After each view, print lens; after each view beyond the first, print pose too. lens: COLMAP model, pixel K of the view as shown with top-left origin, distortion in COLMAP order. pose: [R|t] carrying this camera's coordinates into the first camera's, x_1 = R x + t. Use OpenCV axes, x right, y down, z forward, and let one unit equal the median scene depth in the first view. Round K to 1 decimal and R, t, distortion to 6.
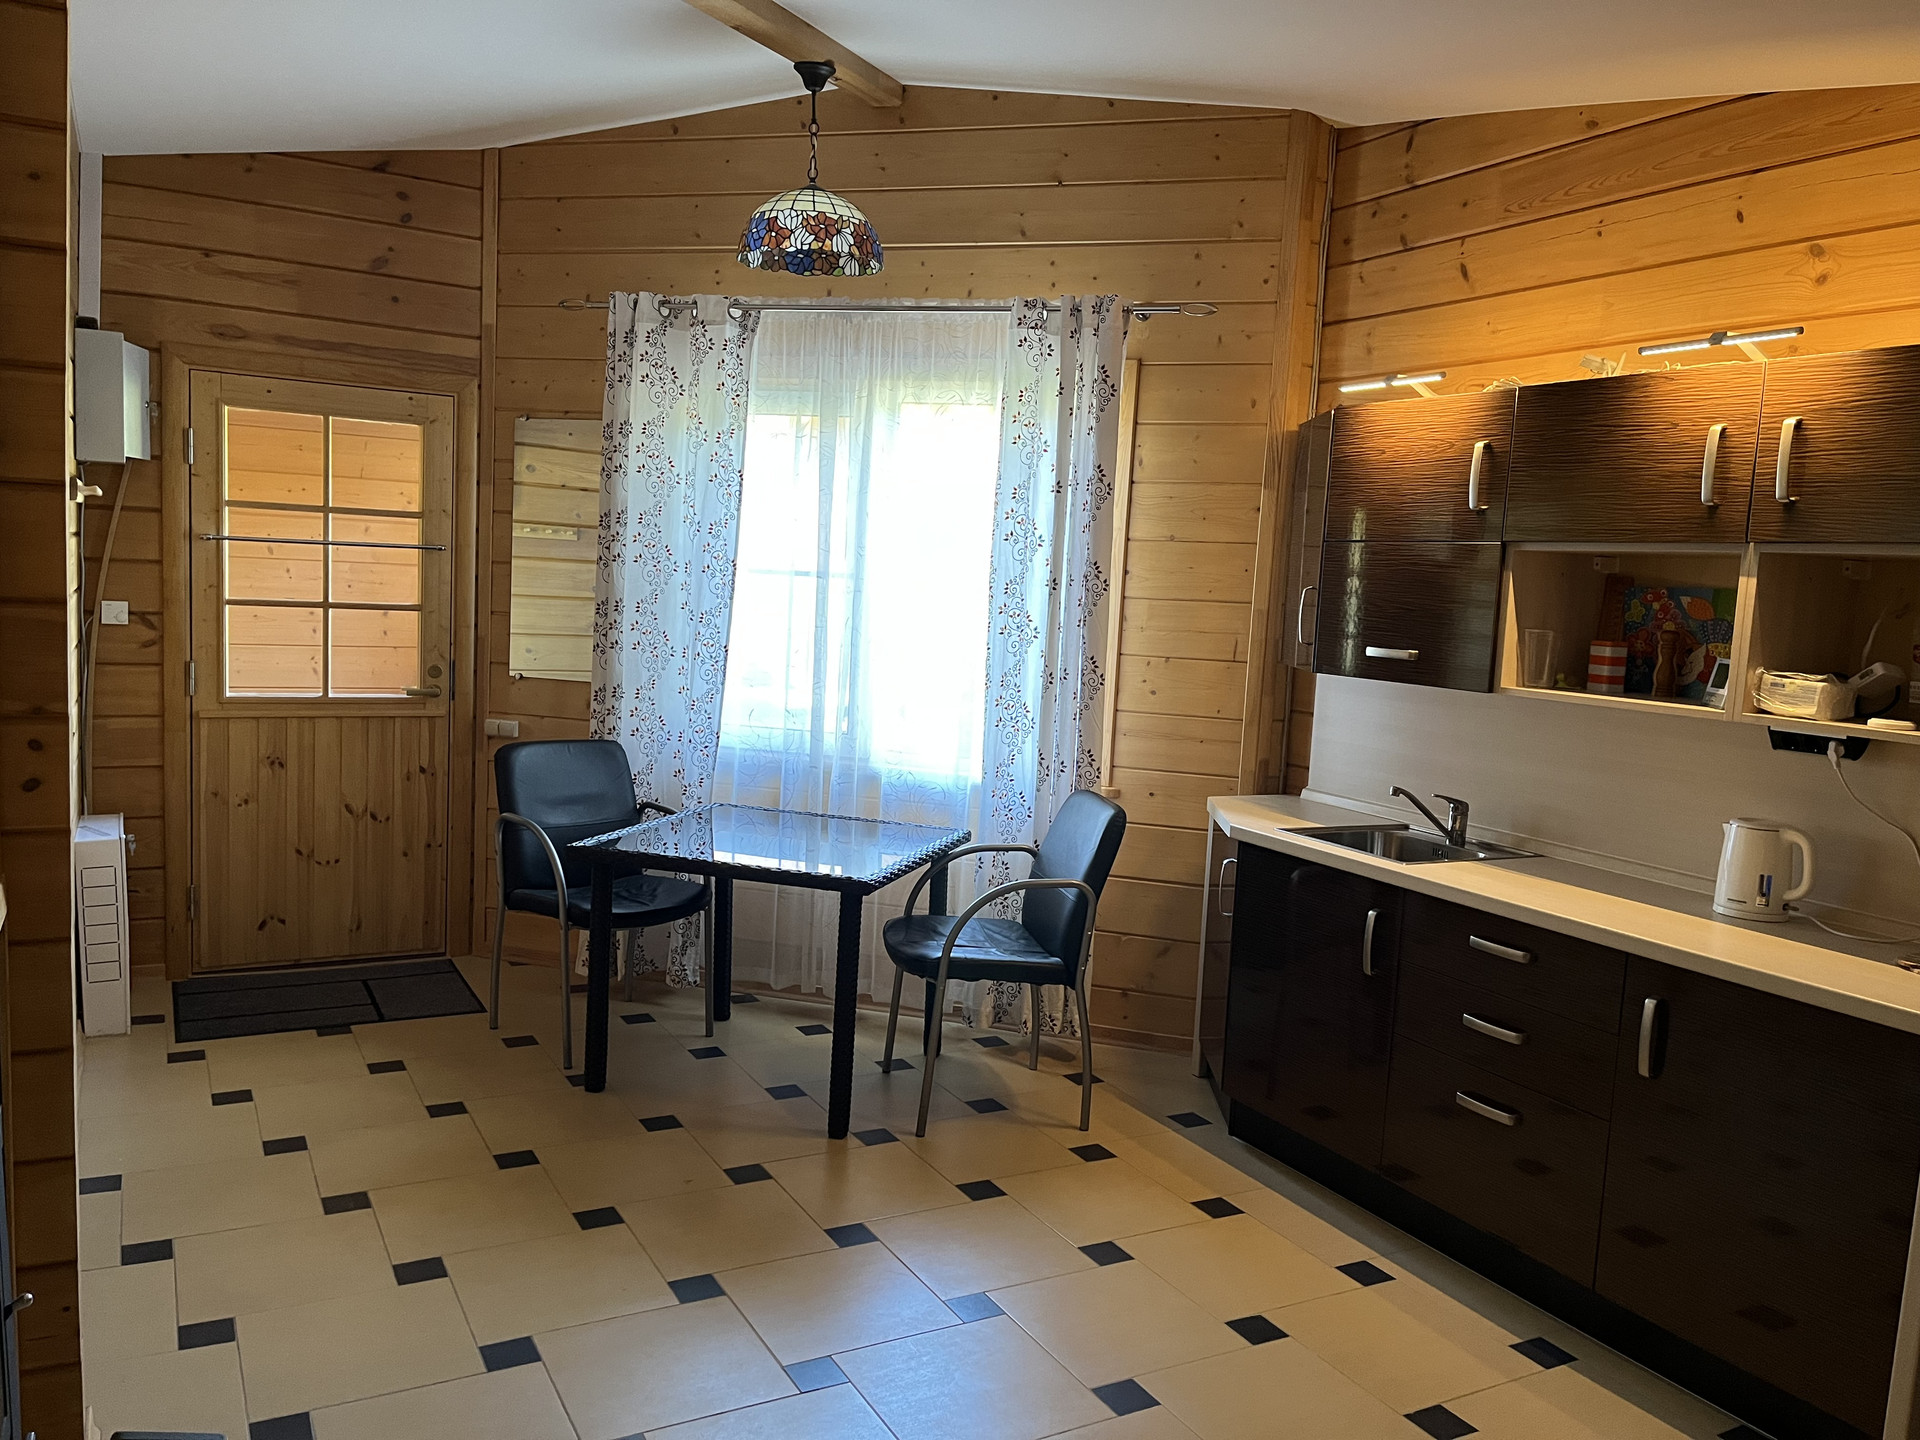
lens RADIAL K [[1449.9, 0, 954.2], [0, 1449.9, 723.1], [0, 0, 1]] dist [0.036383, -0.028378]
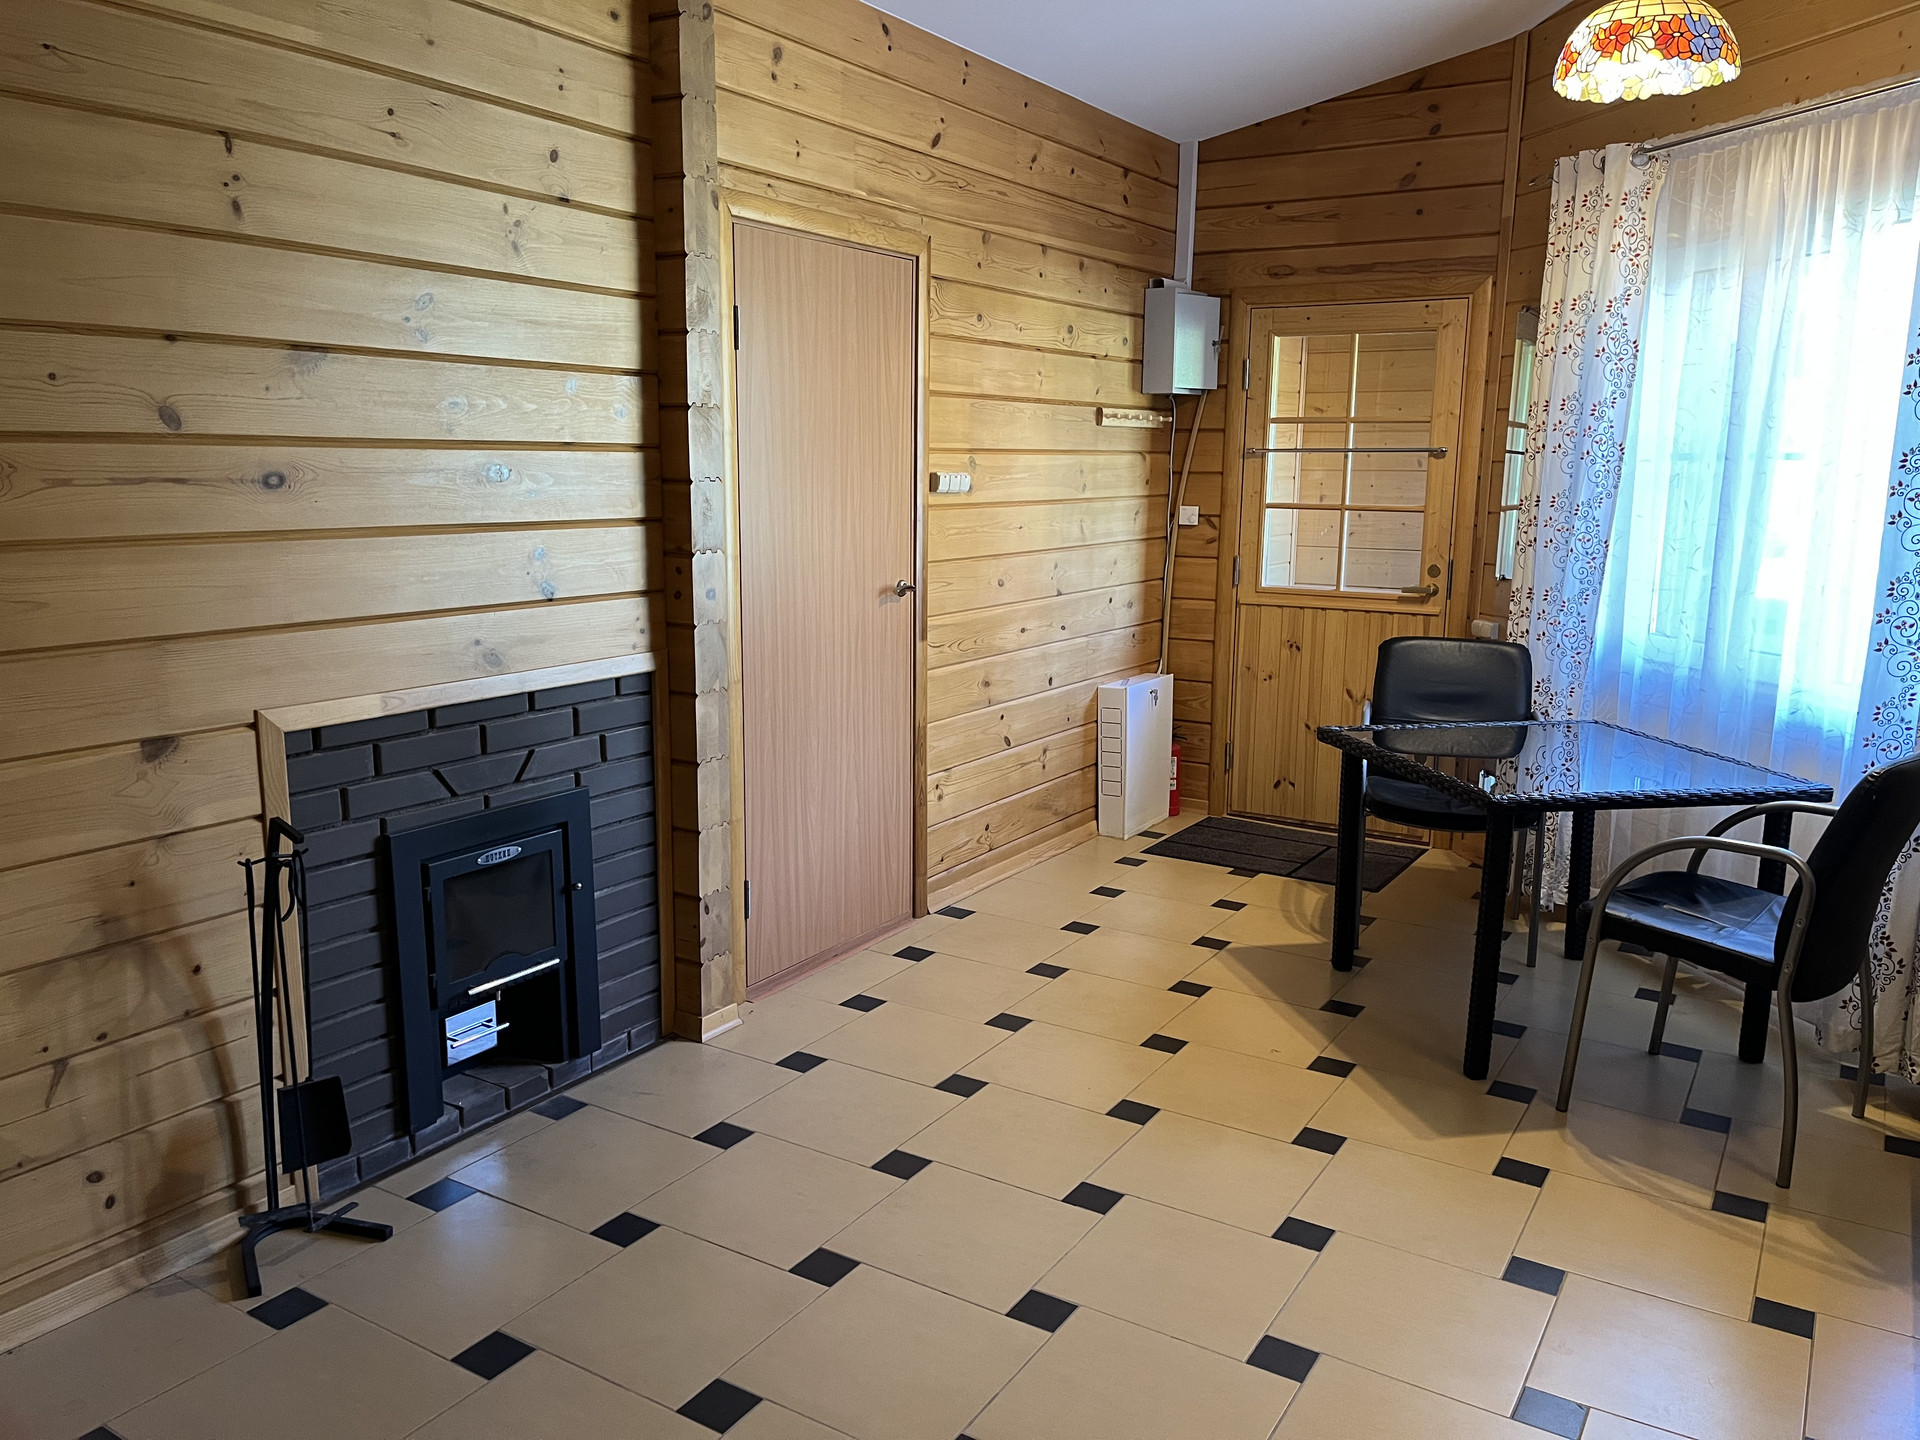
lens RADIAL K [[1449.9, 0, 958.4], [0, 1449.9, 724.6], [0, 0, 1]] dist [0.036383, -0.028378]
pose [[0.485092, 0.112684, -0.867172, 0.421207], [-0.075794, 0.993349, 0.086681, 0.009651], [0.871172, 0.023678, 0.490407, 0.215282]]
